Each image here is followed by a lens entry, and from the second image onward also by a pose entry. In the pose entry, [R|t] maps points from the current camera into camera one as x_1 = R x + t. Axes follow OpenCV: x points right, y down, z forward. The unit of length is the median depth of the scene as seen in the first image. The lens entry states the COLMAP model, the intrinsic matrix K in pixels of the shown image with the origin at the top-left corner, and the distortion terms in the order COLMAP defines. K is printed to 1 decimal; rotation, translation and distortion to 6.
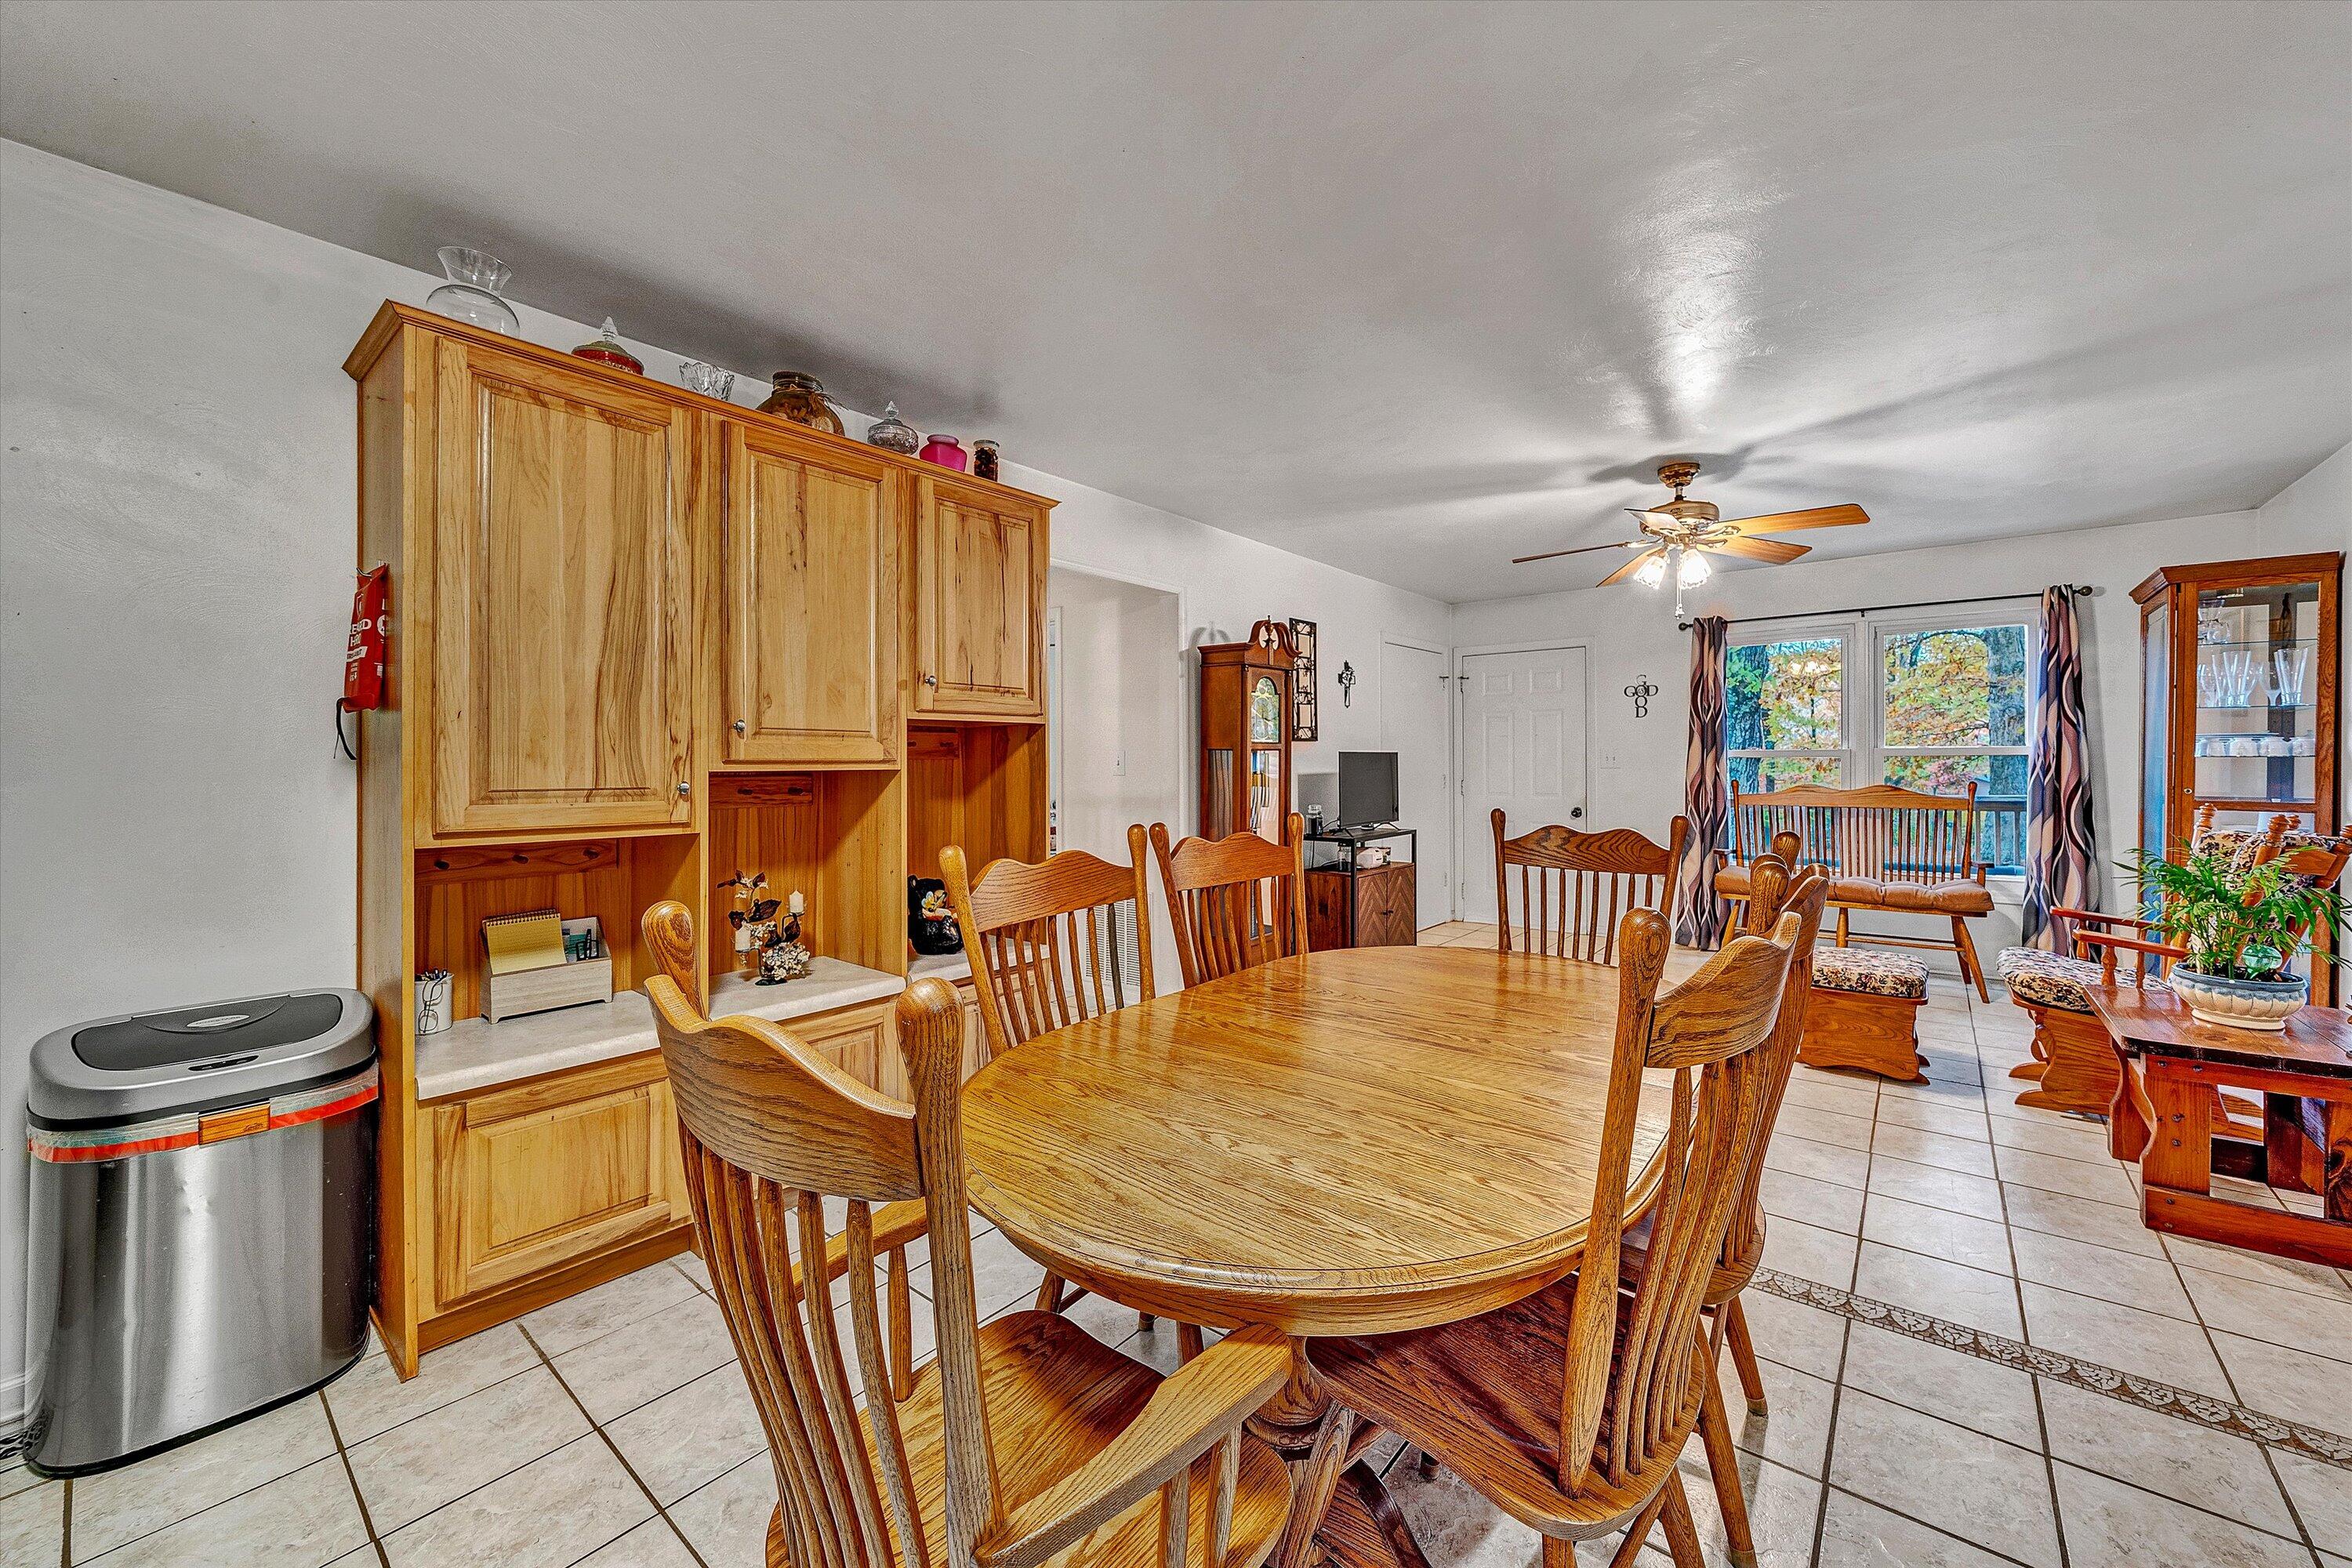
lens RADIAL K [[897.6, 0, 1208.2], [0, 897.6, 768.0], [0, 0, 1]] dist [-0.003567, 0.000074]
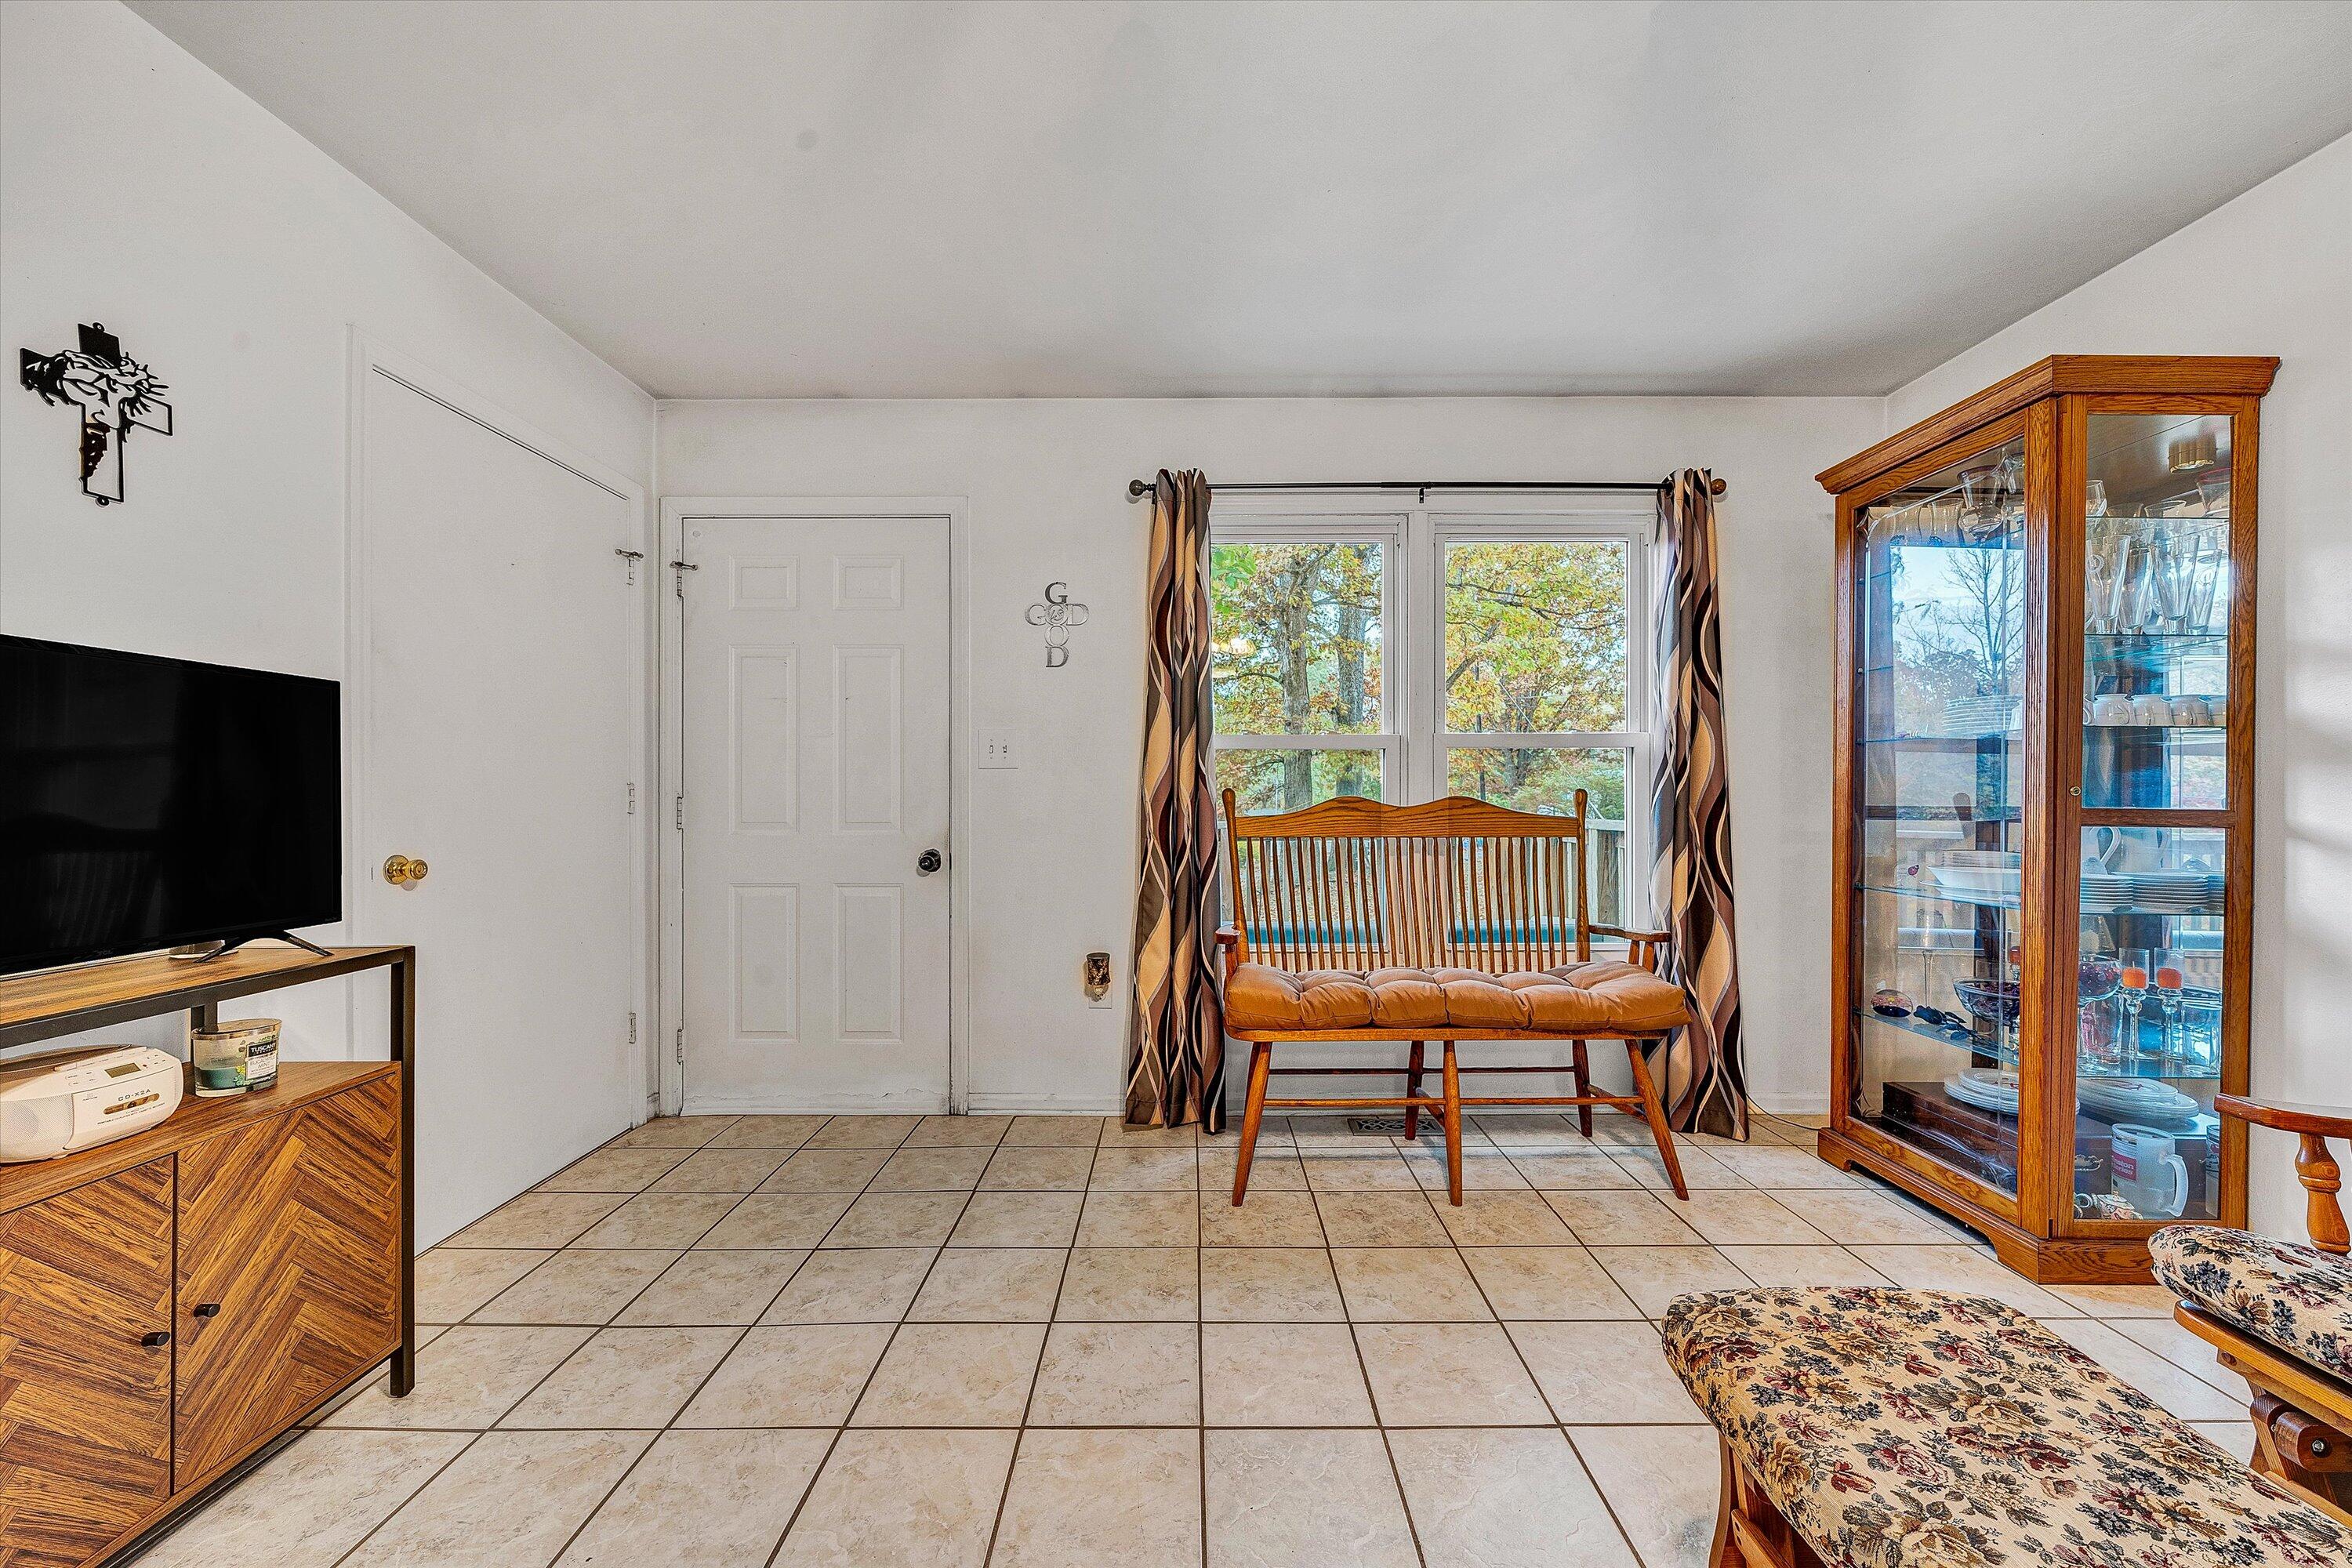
lens RADIAL K [[897.6, 0, 1195.1], [0, 897.6, 797.4], [0, 0, 1]] dist [-0.003567, 0.000074]
pose [[0.772515, 0.004977, 0.634977, 0.287144], [0.001296, 0.999955, -0.009415, 0.026619], [-0.634995, 0.008096, 0.772473, 0.719578]]
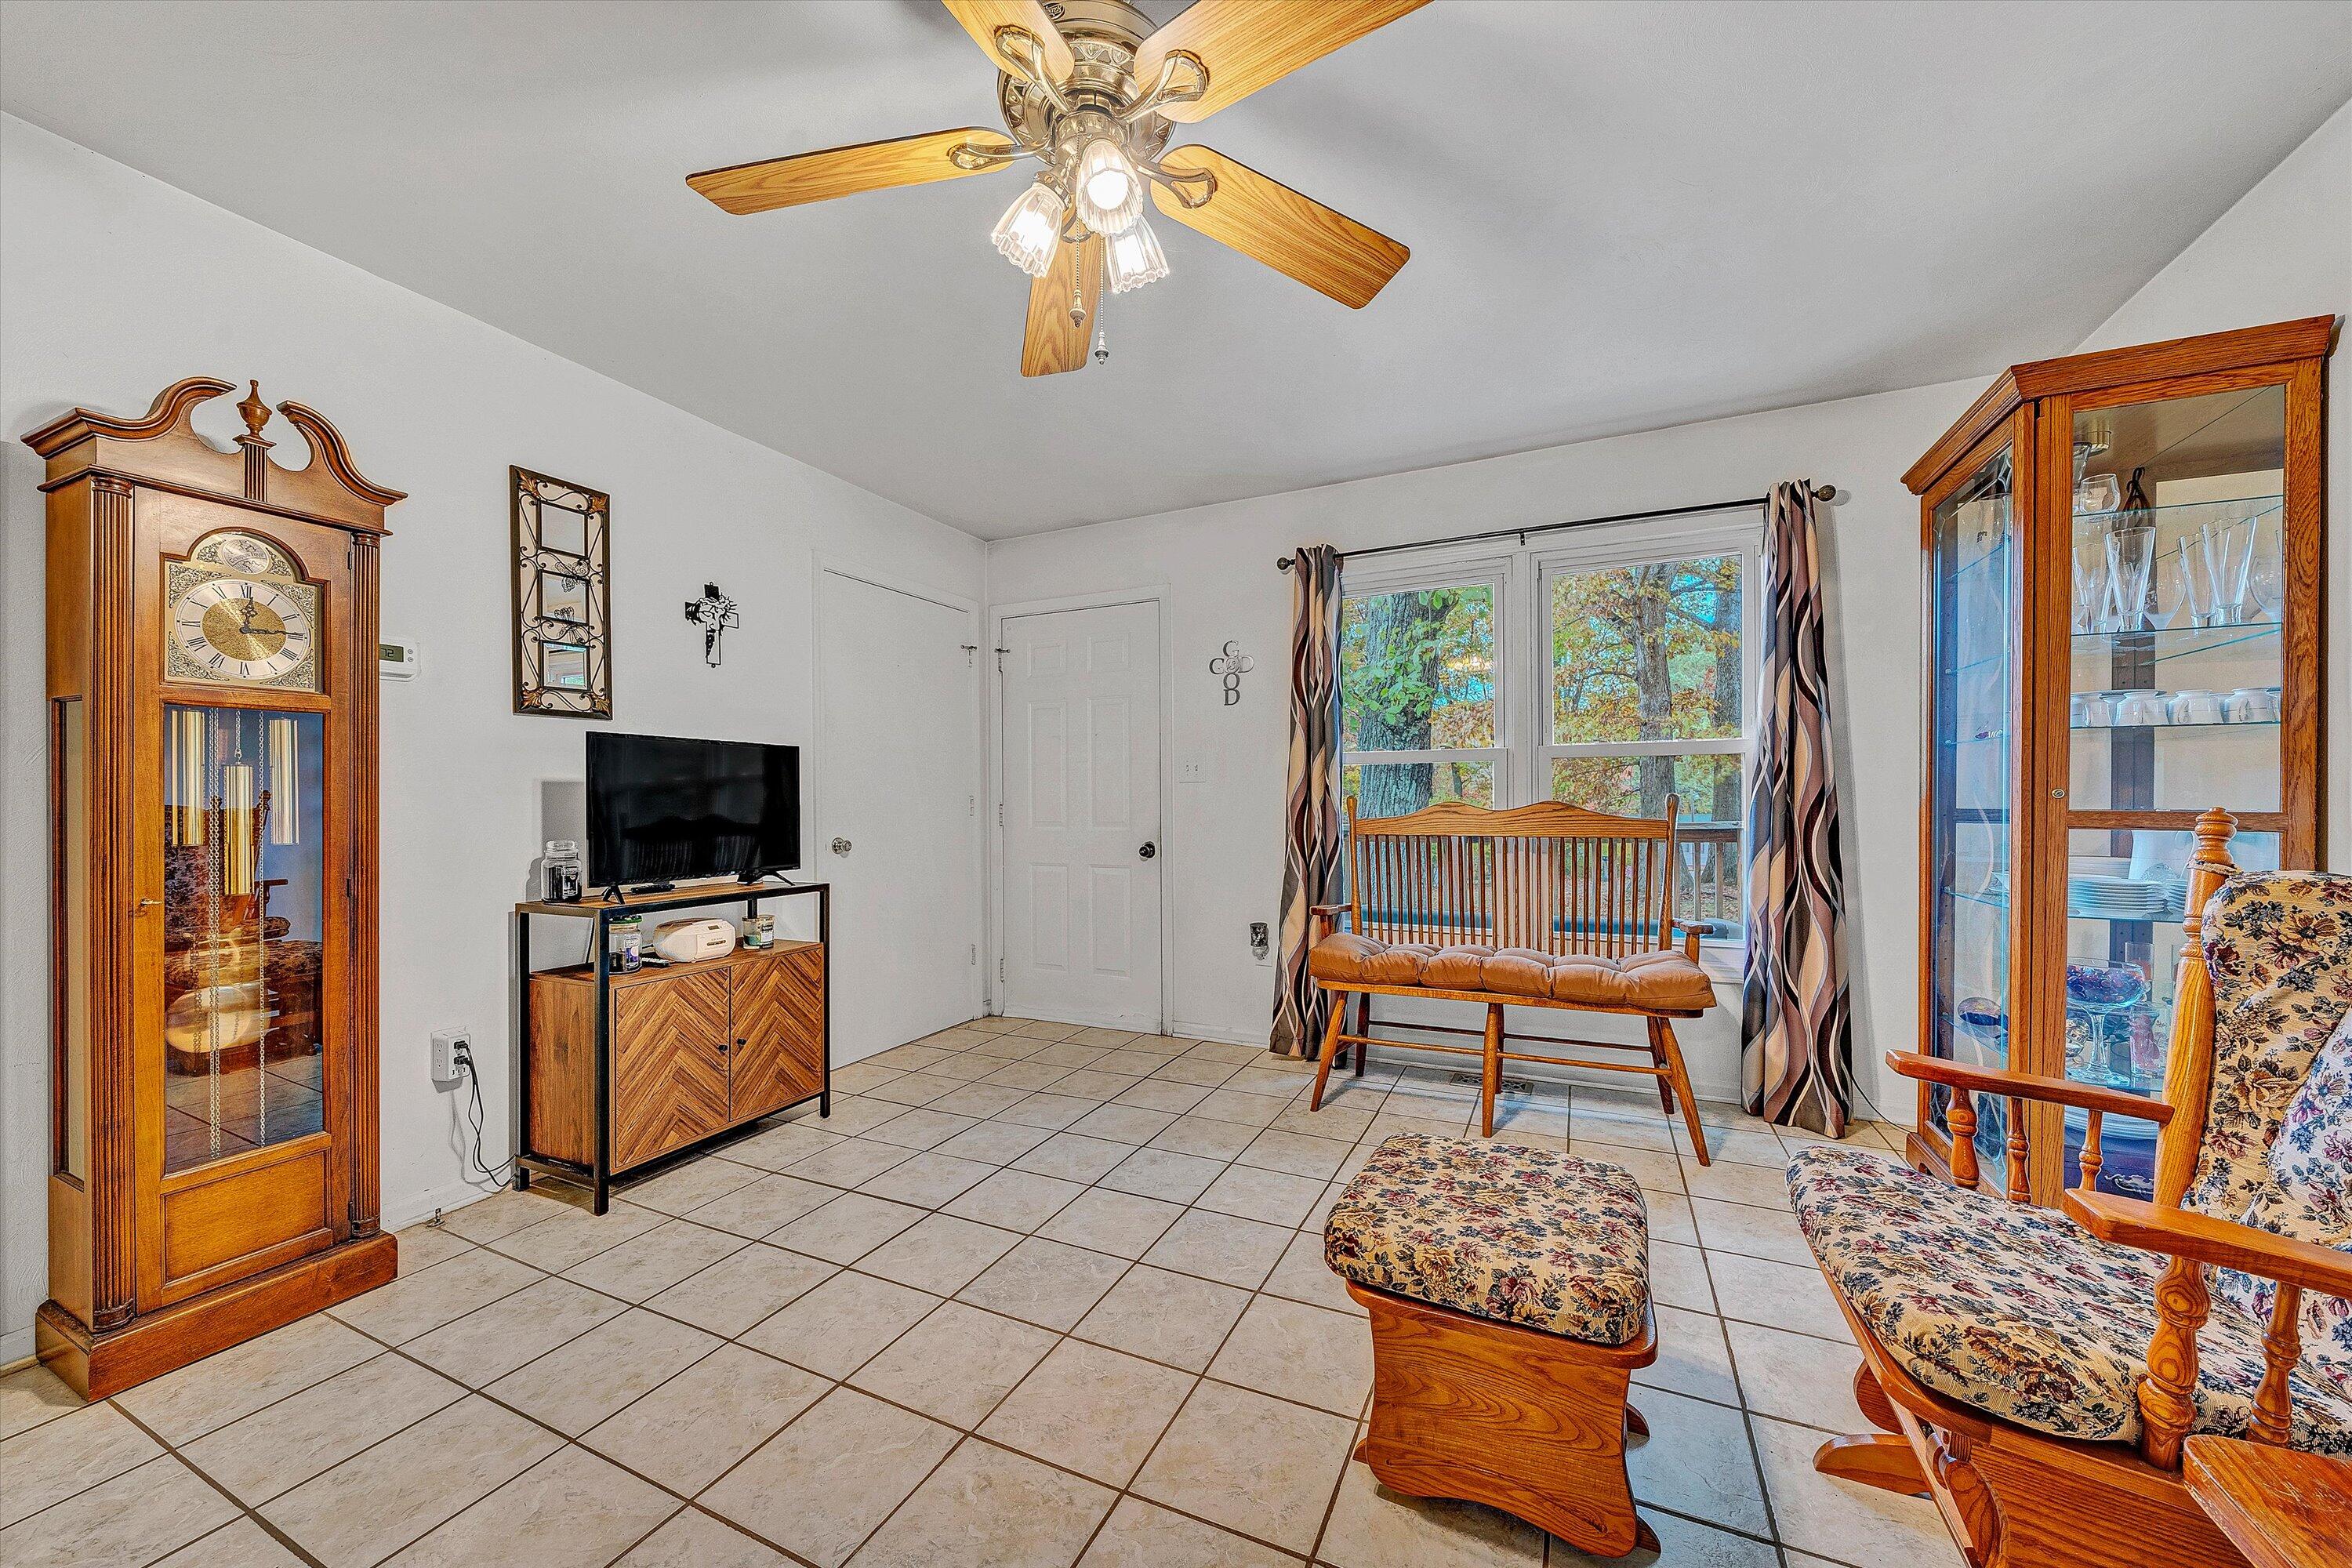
lens RADIAL K [[869.6, 0, 1177.3], [0, 869.6, 806.5], [0, 0, 1]] dist [-0.003668, 0.000081]
pose [[0.971593, 0.000182, 0.236658, 0.372484], [0.001313, 0.999980, -0.006156, 0.028236], [-0.236655, 0.006292, 0.971573, 0.493655]]
